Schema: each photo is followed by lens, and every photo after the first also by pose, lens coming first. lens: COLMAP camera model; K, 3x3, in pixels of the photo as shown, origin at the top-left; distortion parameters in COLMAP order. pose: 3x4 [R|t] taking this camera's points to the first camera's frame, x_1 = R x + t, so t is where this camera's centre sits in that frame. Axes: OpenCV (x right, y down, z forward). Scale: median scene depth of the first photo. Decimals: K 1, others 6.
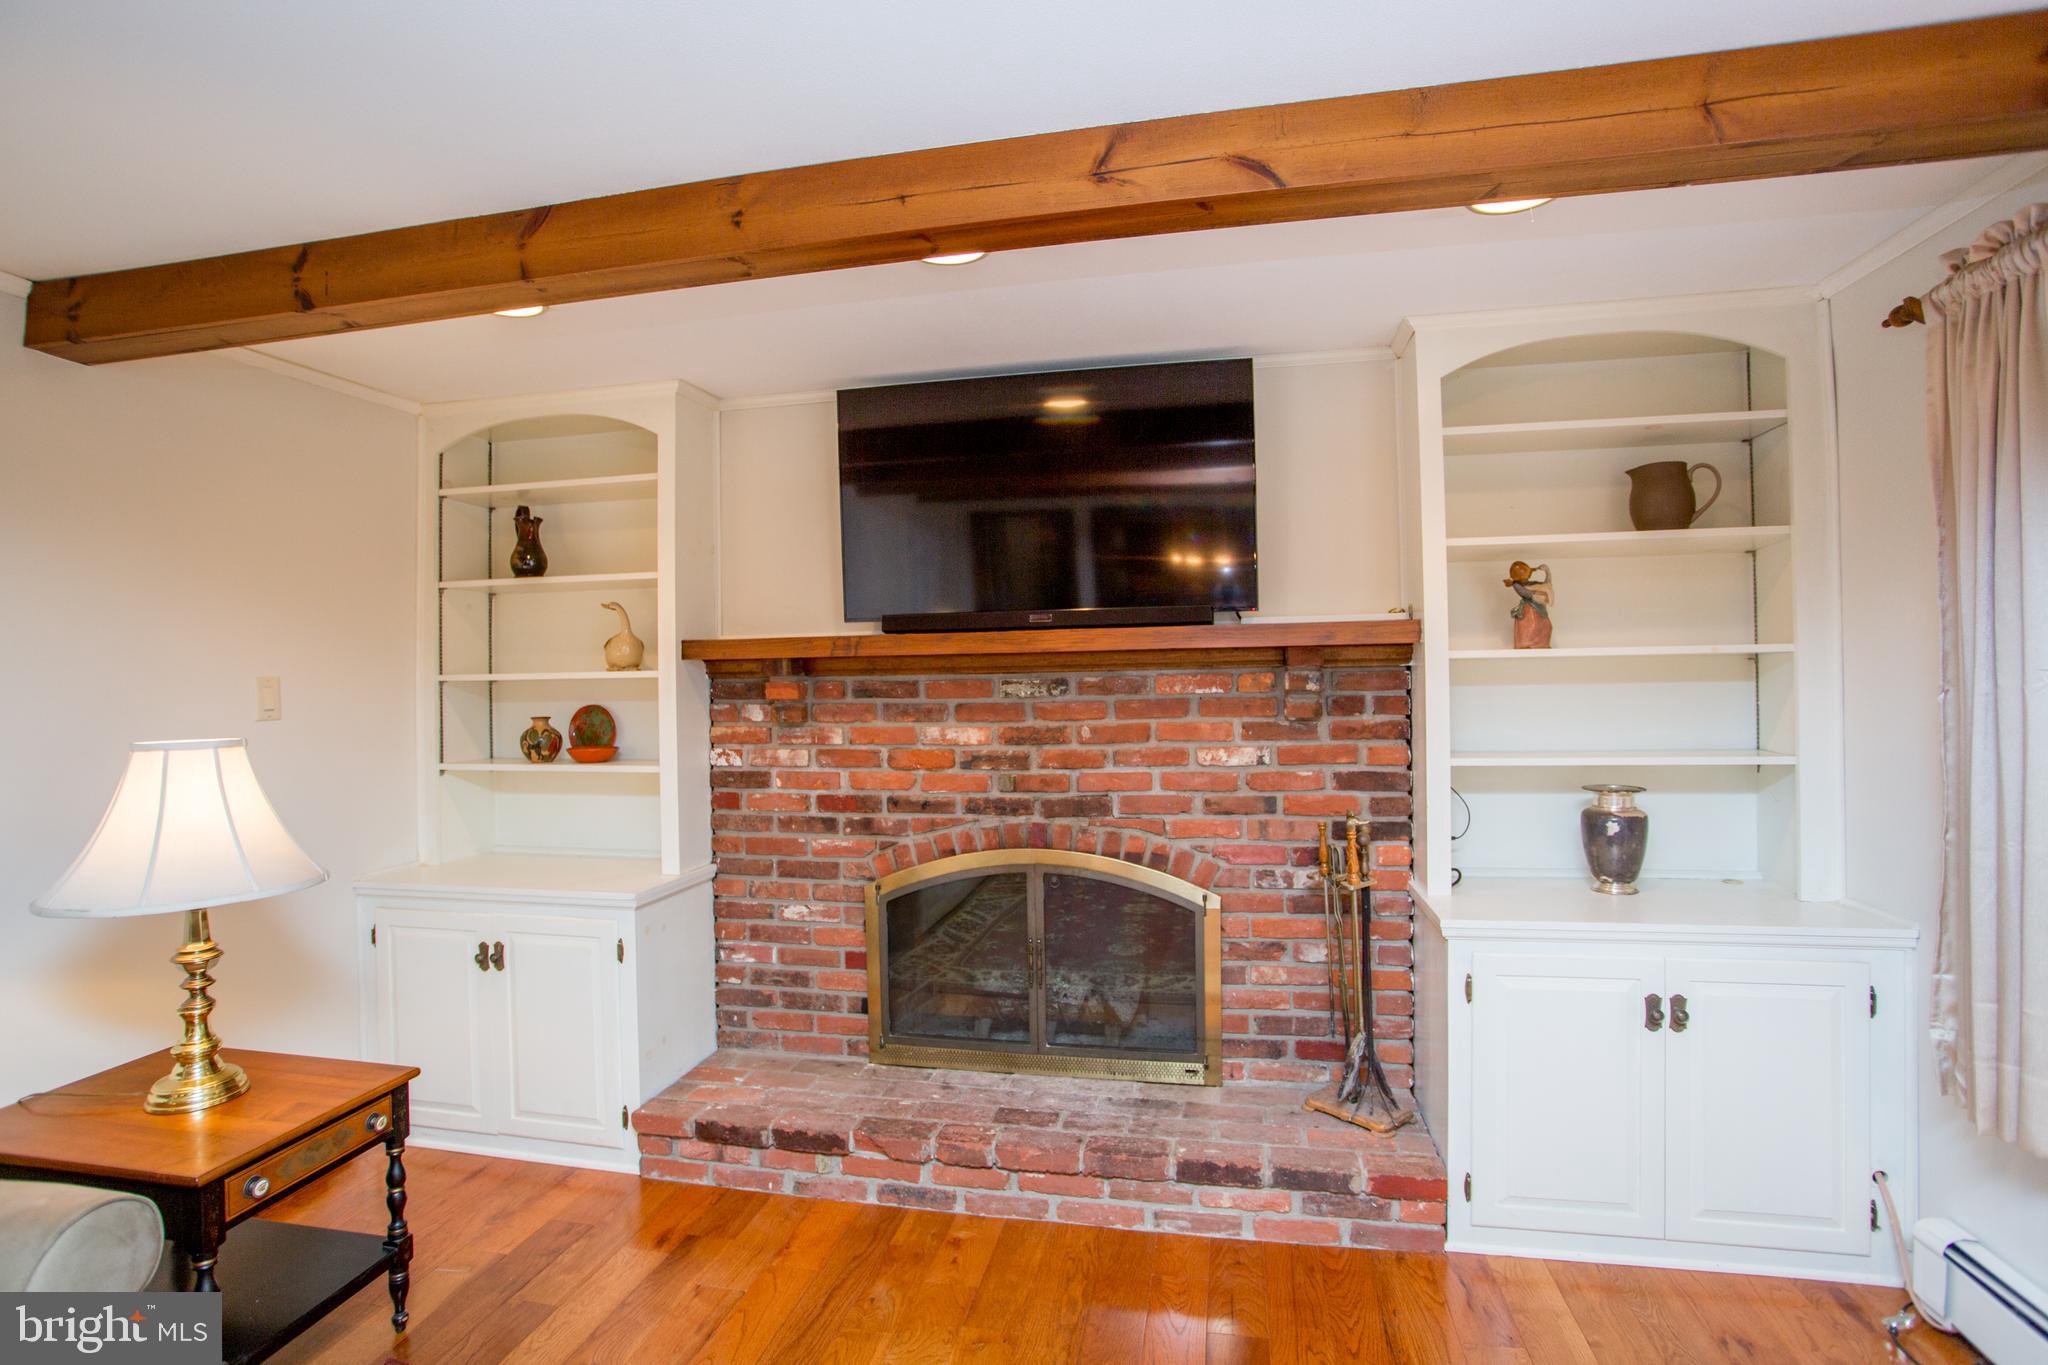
lens RADIAL K [[990.8, 0, 1021.6], [0, 990.8, 673.0], [0, 0, 1]] dist [-0.070595, 0.027749]
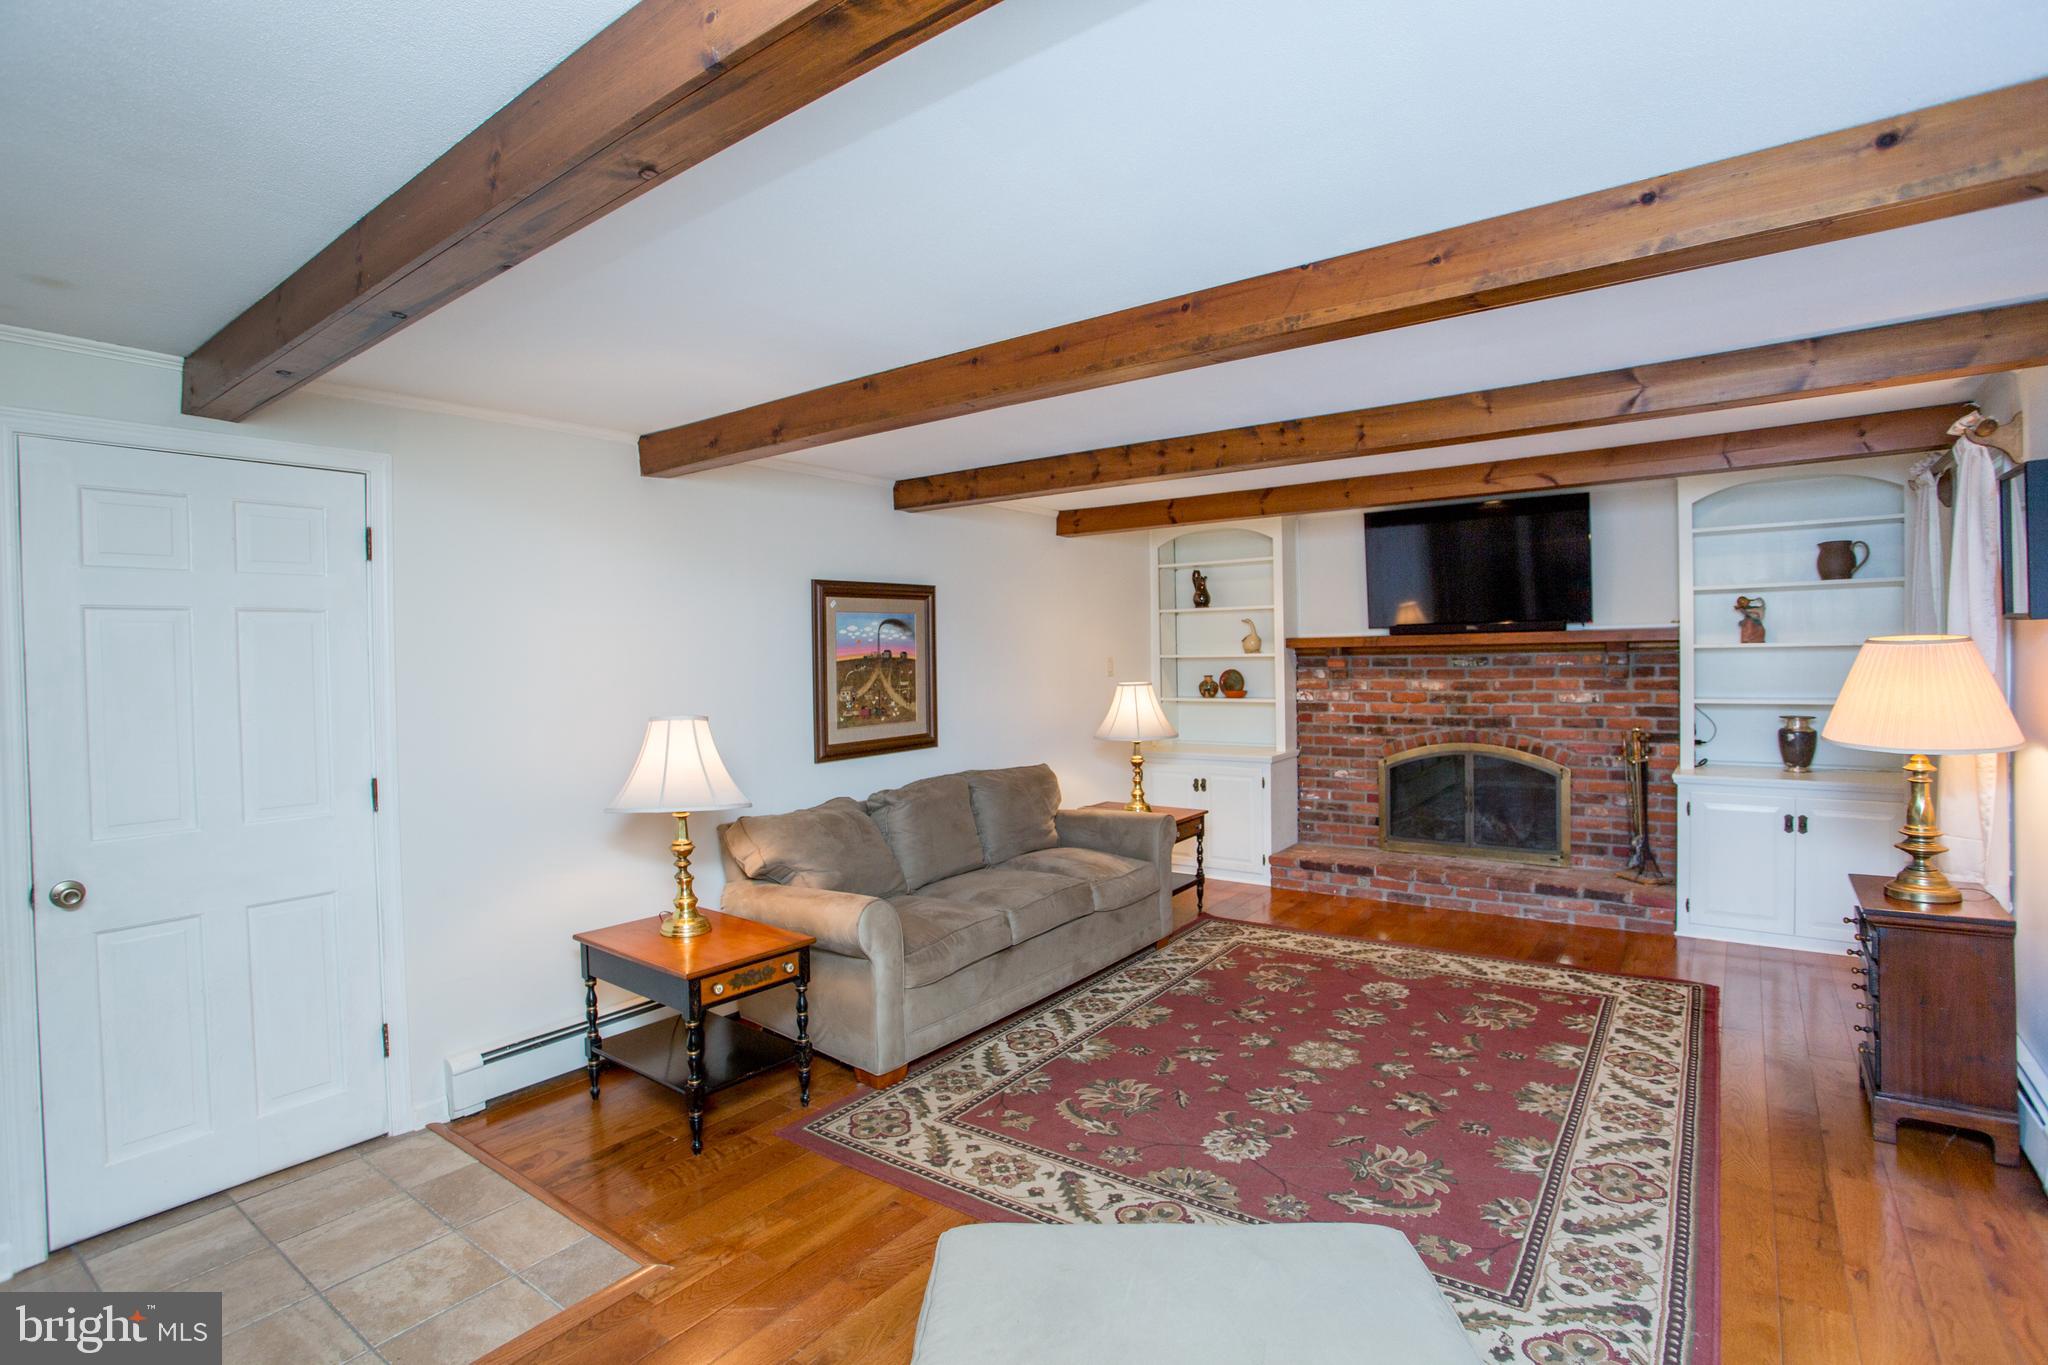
lens RADIAL K [[990.8, 0, 1021.6], [0, 990.8, 673.0], [0, 0, 1]] dist [-0.070595, 0.027749]
pose [[0.903611, 0.006342, -0.428308, 0.041280], [0.009225, 0.999370, 0.034261, -0.038760], [0.428255, -0.034909, 0.902983, -1.169372]]
